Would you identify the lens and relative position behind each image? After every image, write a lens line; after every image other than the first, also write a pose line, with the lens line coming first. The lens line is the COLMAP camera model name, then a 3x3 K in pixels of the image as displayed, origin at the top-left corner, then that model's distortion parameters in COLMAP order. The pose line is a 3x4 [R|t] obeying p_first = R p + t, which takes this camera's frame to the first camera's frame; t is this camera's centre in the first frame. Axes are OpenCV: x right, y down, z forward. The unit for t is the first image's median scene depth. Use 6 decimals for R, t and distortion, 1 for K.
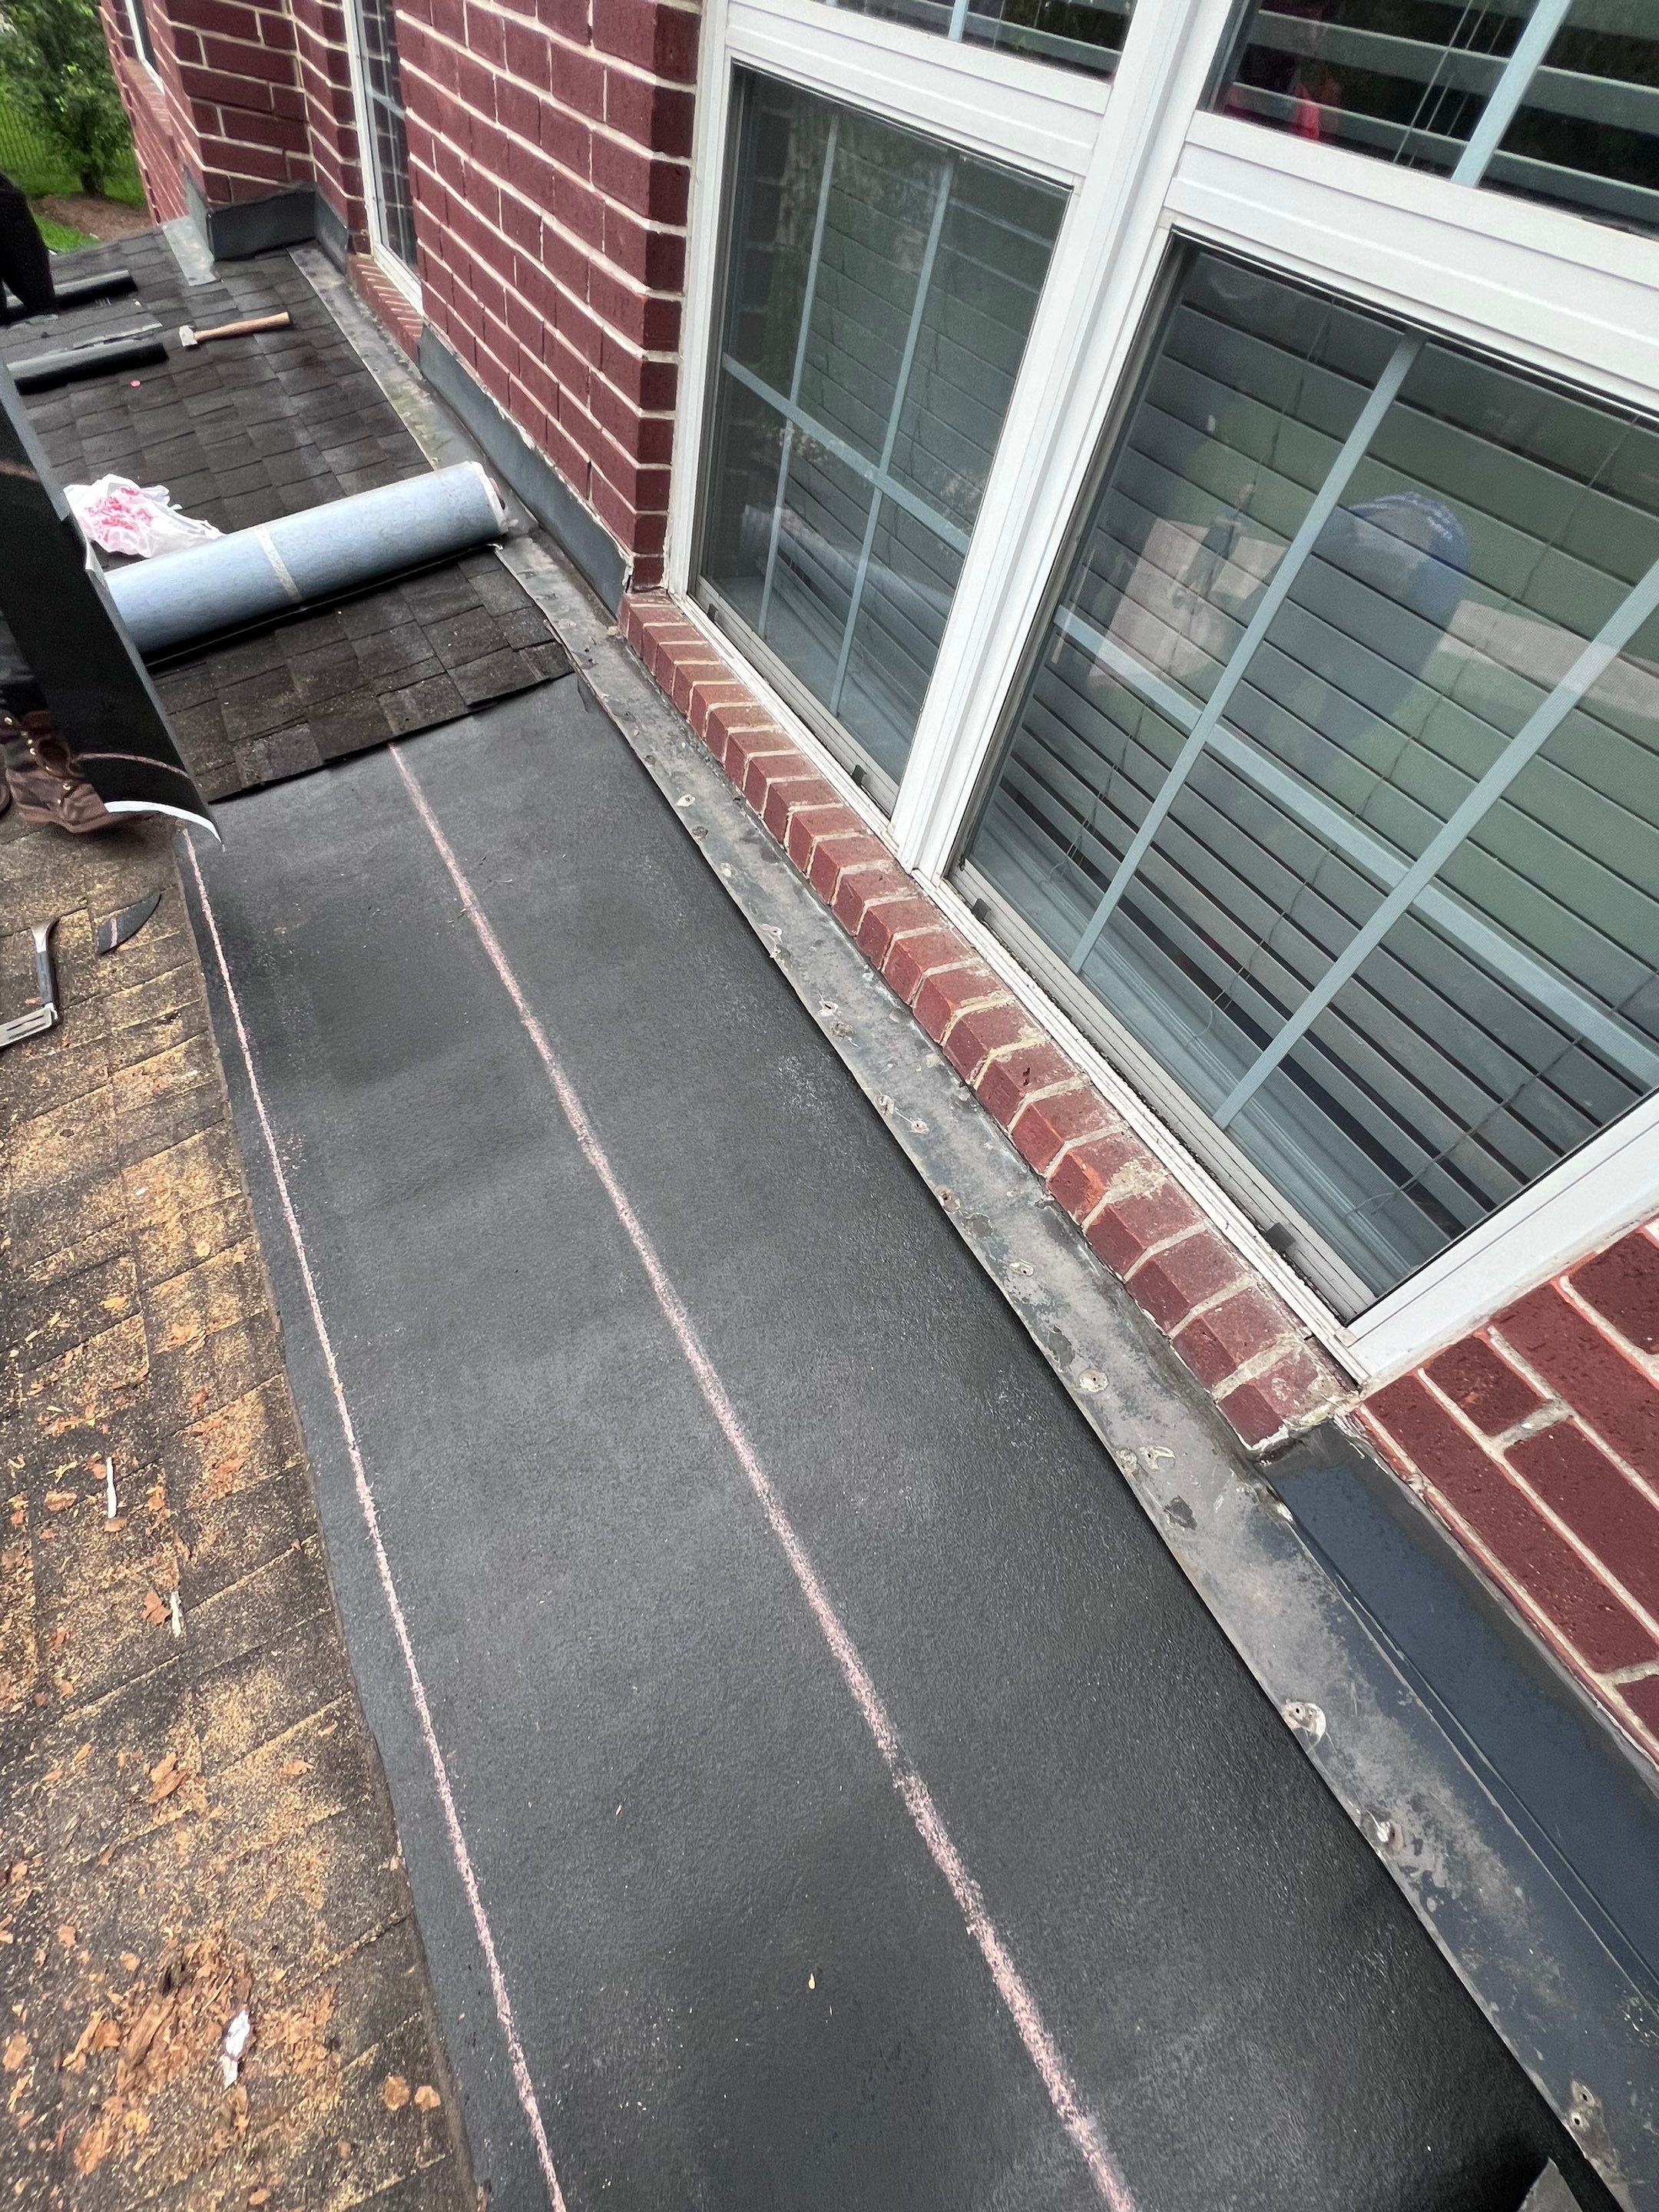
lens RADIAL K [[930.5, 0, 837.1], [0, 930.5, 1101.8], [0, 0, 1]] dist [-0.003576, -0.000203]
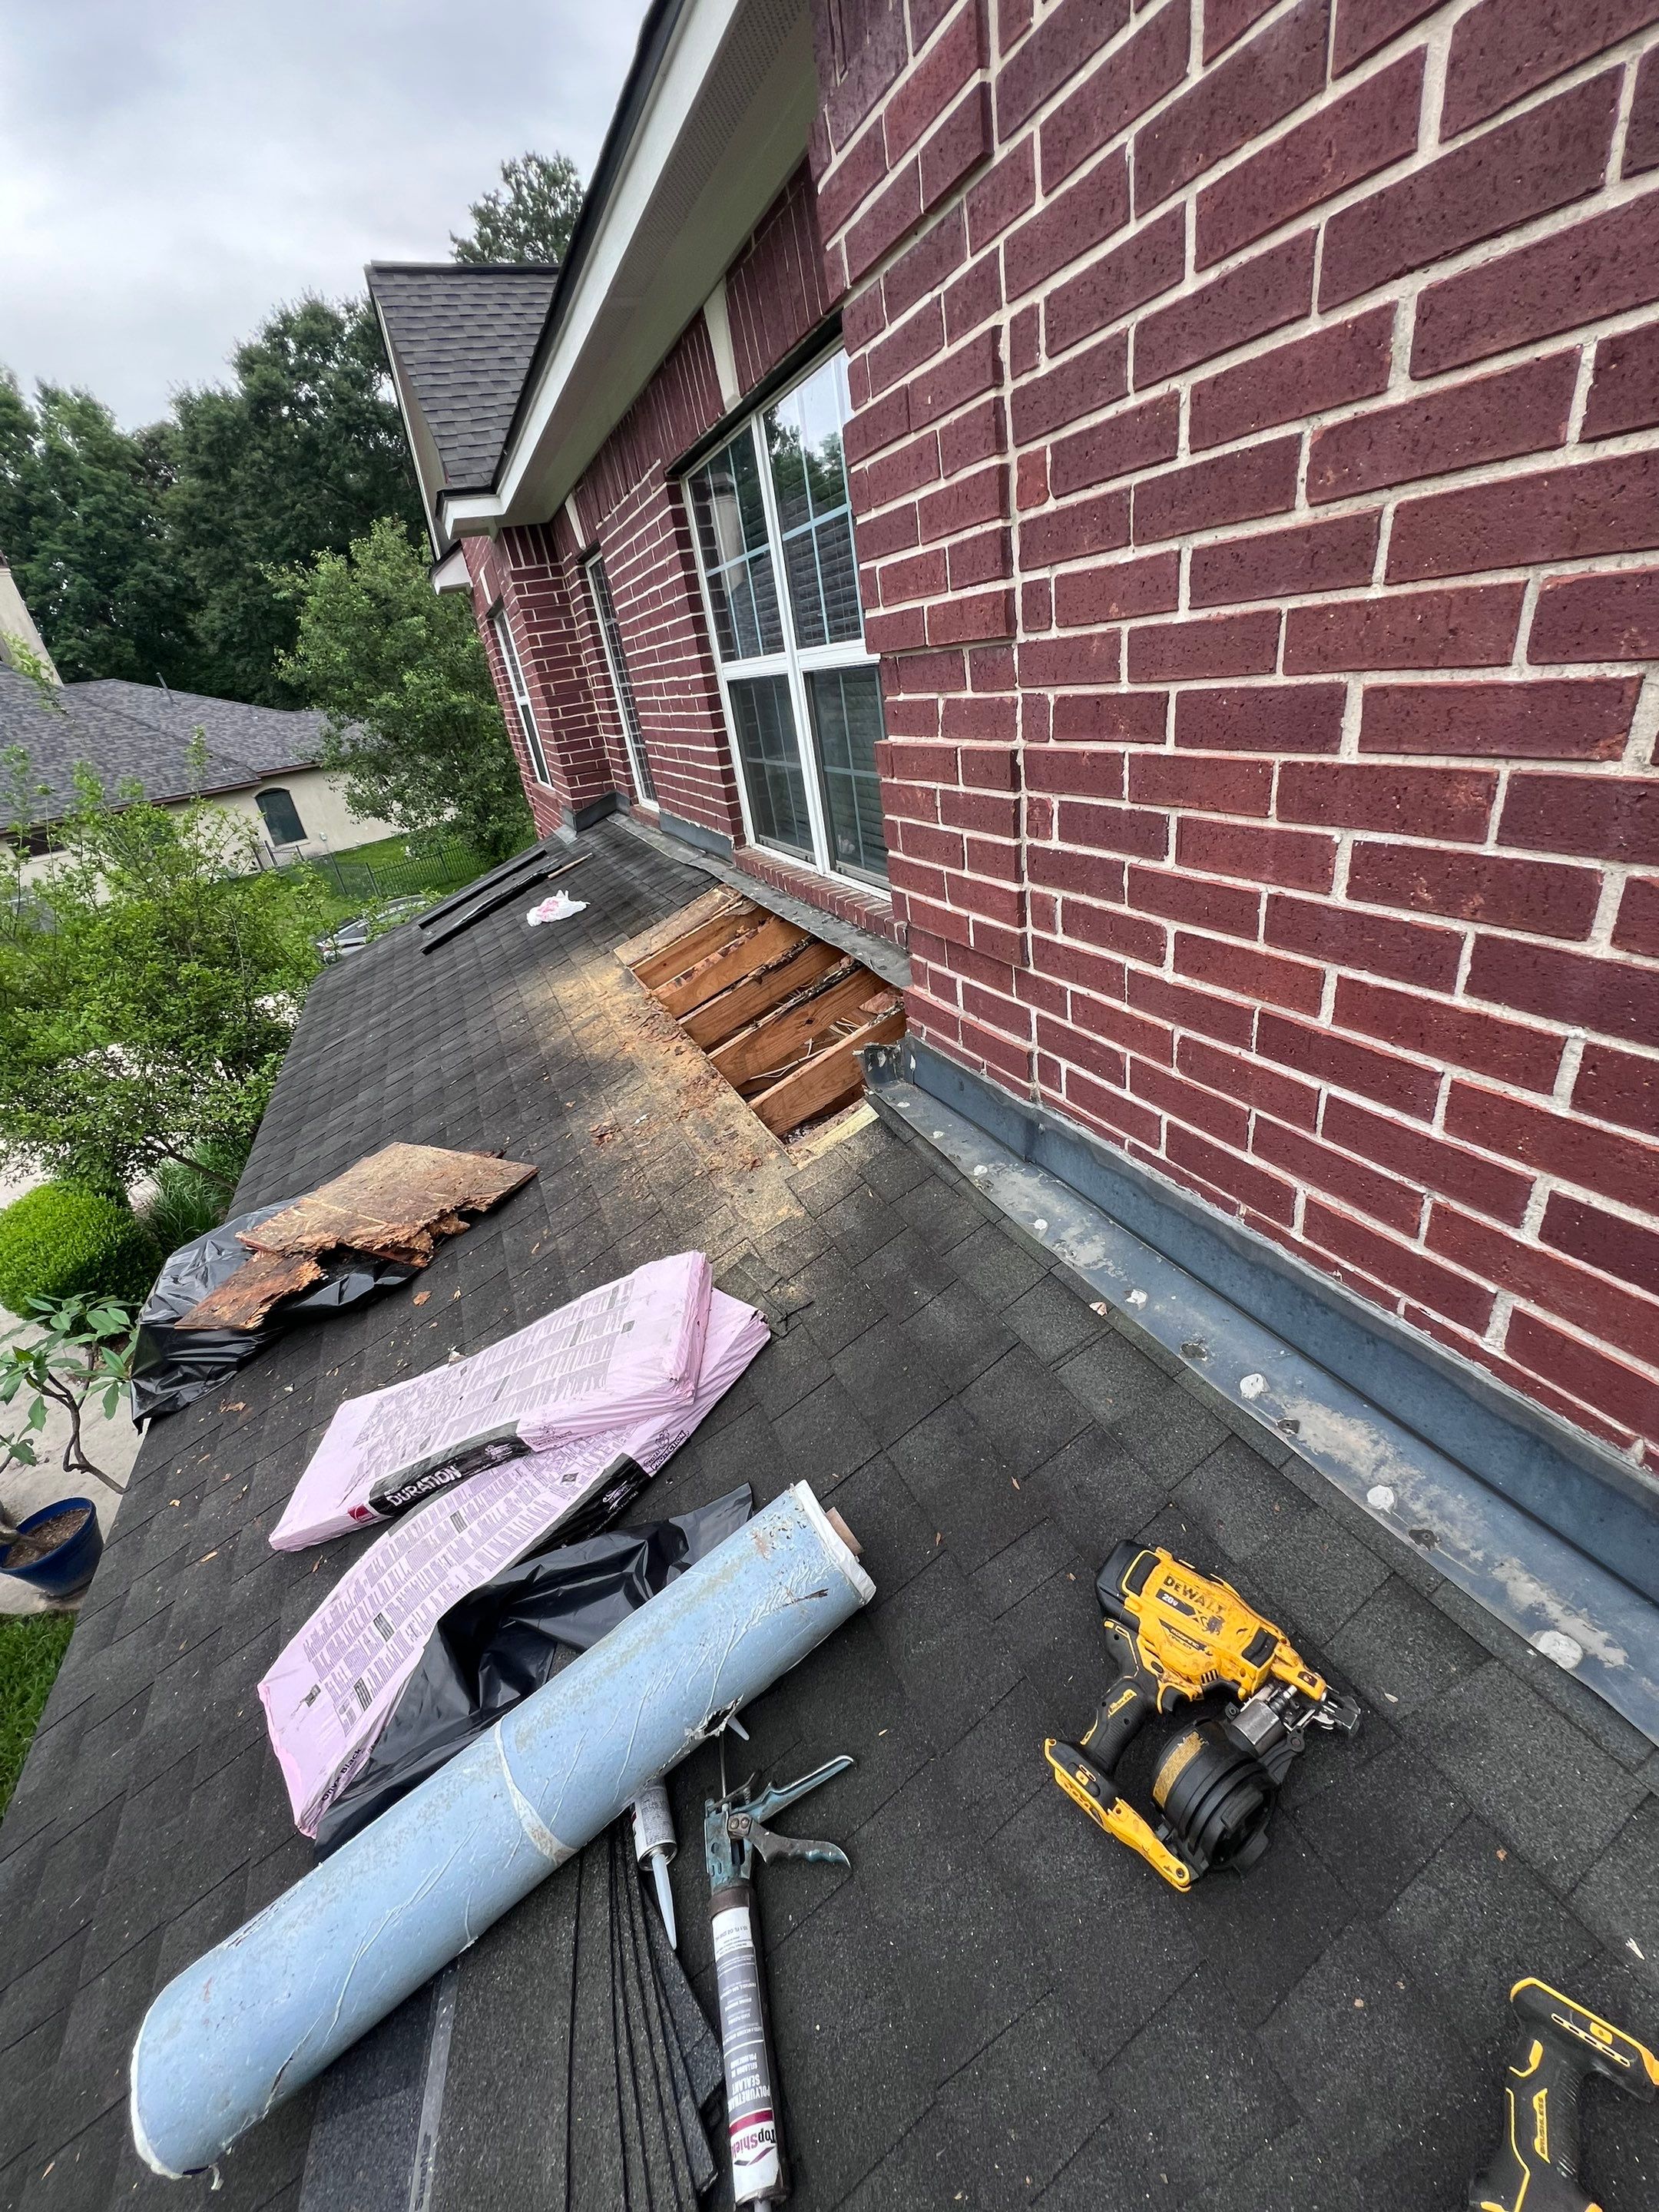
lens RADIAL K [[886.1, 0, 834.2], [0, 886.1, 1104.3], [0, 0, 1]] dist [-0.004639, 0.000804]
pose [[0.934660, -0.257705, -0.244947, 0.534491], [0.147215, 0.907614, -0.393148, 1.289399], [0.323633, 0.331400, 0.886248, -0.977397]]
